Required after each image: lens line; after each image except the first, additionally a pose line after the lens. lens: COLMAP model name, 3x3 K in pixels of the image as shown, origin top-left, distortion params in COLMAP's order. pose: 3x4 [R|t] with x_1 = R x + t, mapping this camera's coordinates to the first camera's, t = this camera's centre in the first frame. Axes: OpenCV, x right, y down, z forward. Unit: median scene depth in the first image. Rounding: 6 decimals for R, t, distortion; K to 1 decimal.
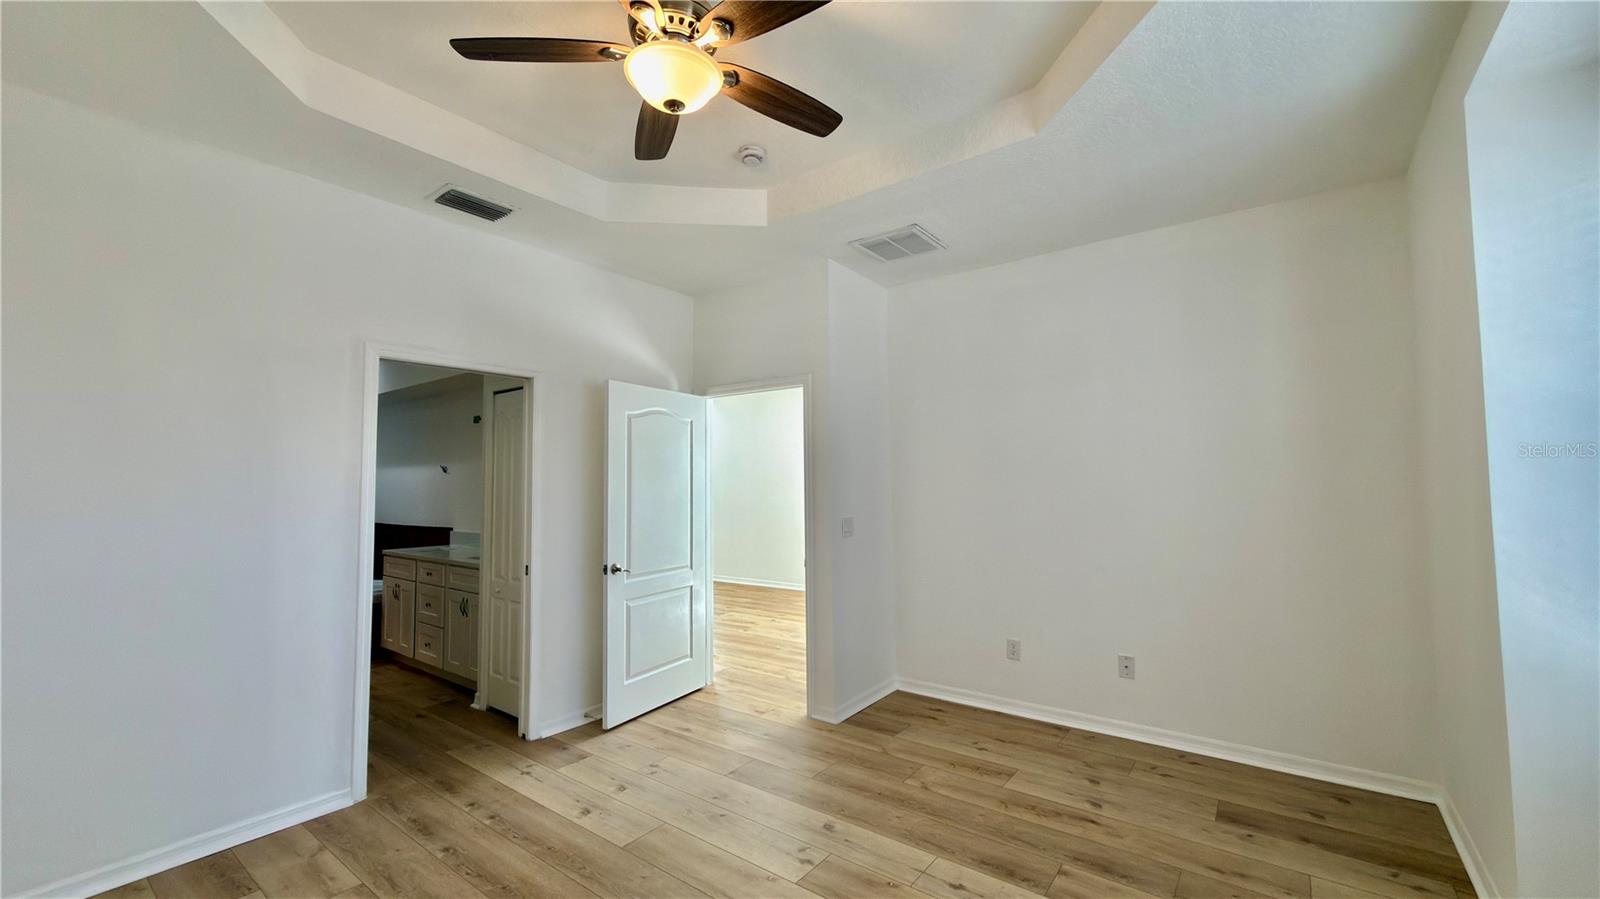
lens RADIAL K [[635.7, 0, 801.1], [0, 635.7, 448.5], [0, 0, 1]] dist [0.001007, -0.000337]
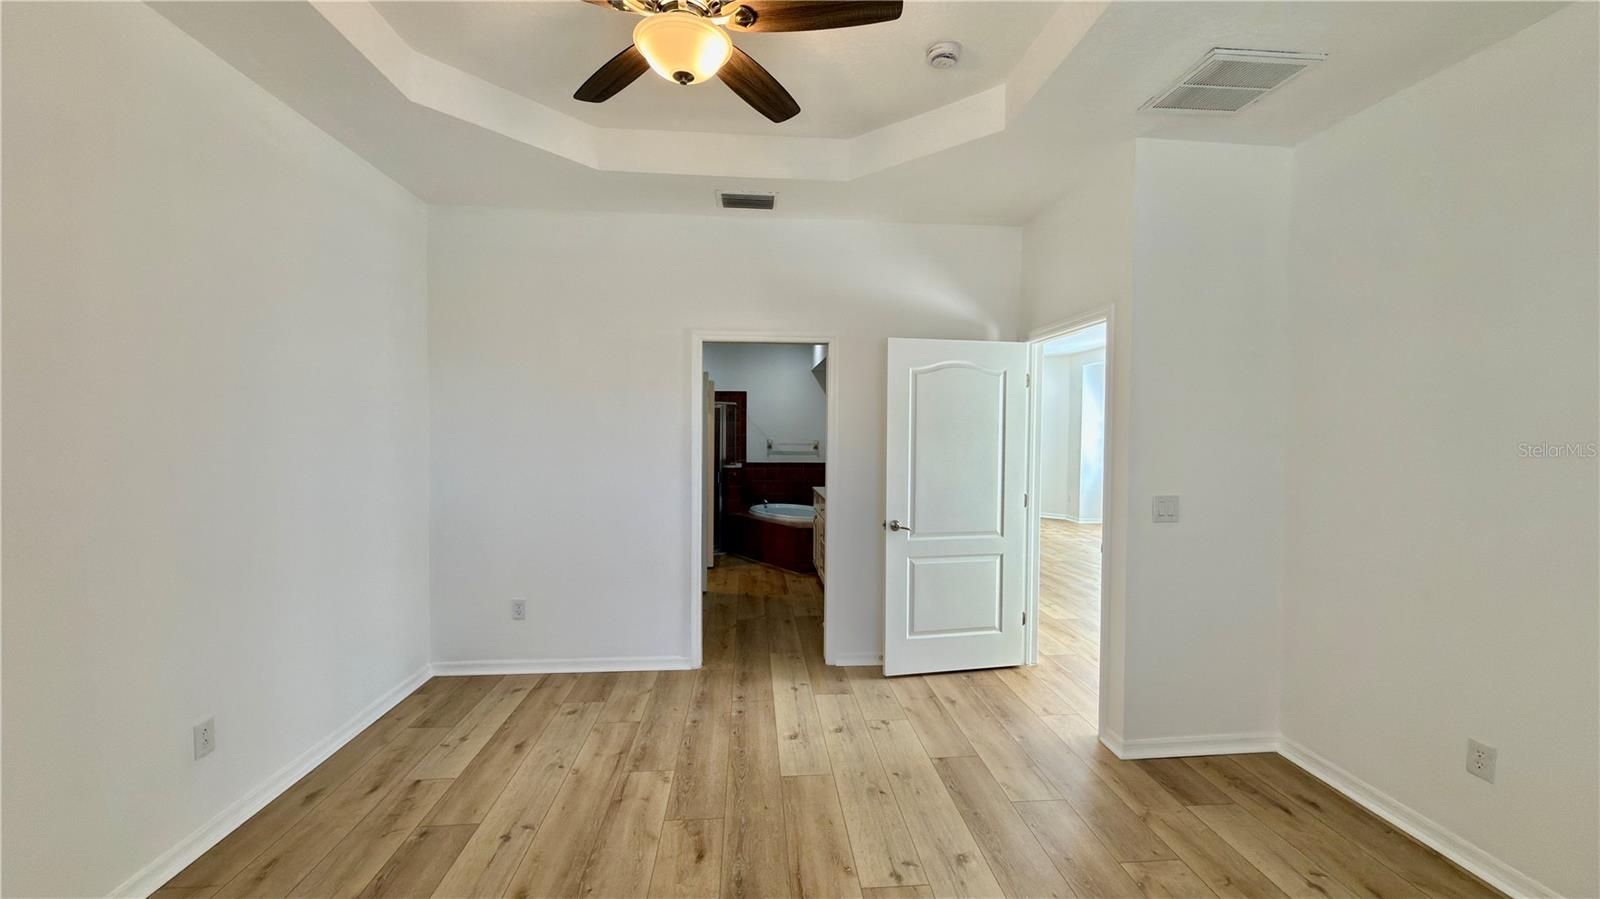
lens RADIAL K [[635.7, 0, 803.7], [0, 635.7, 448.9], [0, 0, 1]] dist [0.001007, -0.000337]
pose [[0.668167, 0.035396, -0.743168, 0.370220], [0.028709, 0.996897, 0.073293, -0.011396], [0.743457, -0.070308, 0.665078, 0.230932]]
